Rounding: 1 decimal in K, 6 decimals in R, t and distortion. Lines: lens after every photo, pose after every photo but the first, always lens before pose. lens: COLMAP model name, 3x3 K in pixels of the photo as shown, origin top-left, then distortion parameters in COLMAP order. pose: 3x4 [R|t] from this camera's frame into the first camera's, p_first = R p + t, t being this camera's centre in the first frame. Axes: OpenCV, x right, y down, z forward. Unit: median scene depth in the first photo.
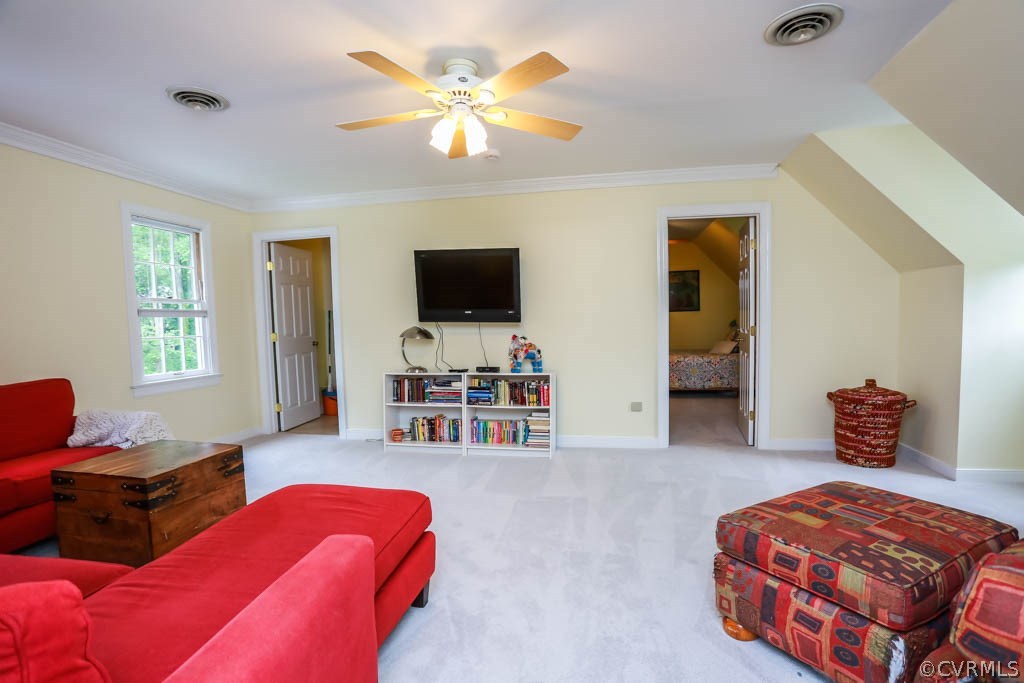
lens RADIAL K [[489.4, 0, 515.1], [0, 489.4, 349.3], [0, 0, 1]] dist [-0.002937, 0.000348]
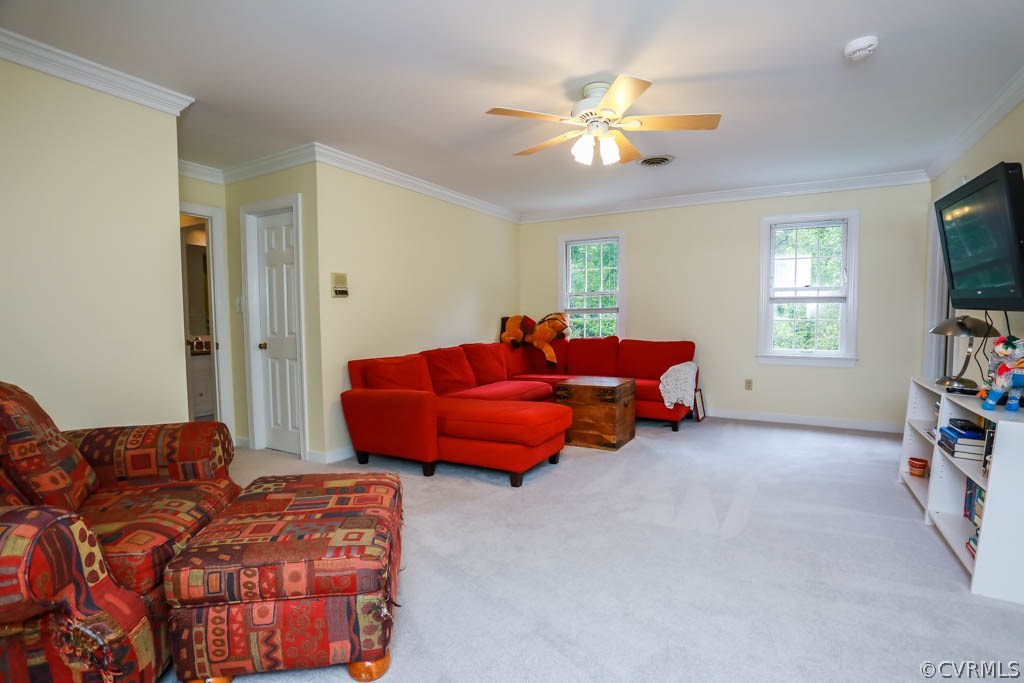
lens RADIAL K [[489.4, 0, 515.3], [0, 489.4, 340.8], [0, 0, 1]] dist [-0.002937, 0.000348]
pose [[-0.317992, 0.064457, -0.945900, 1.492007], [-0.038913, 0.995958, 0.080950, -0.100418], [0.947295, 0.062549, -0.314198, 1.682358]]
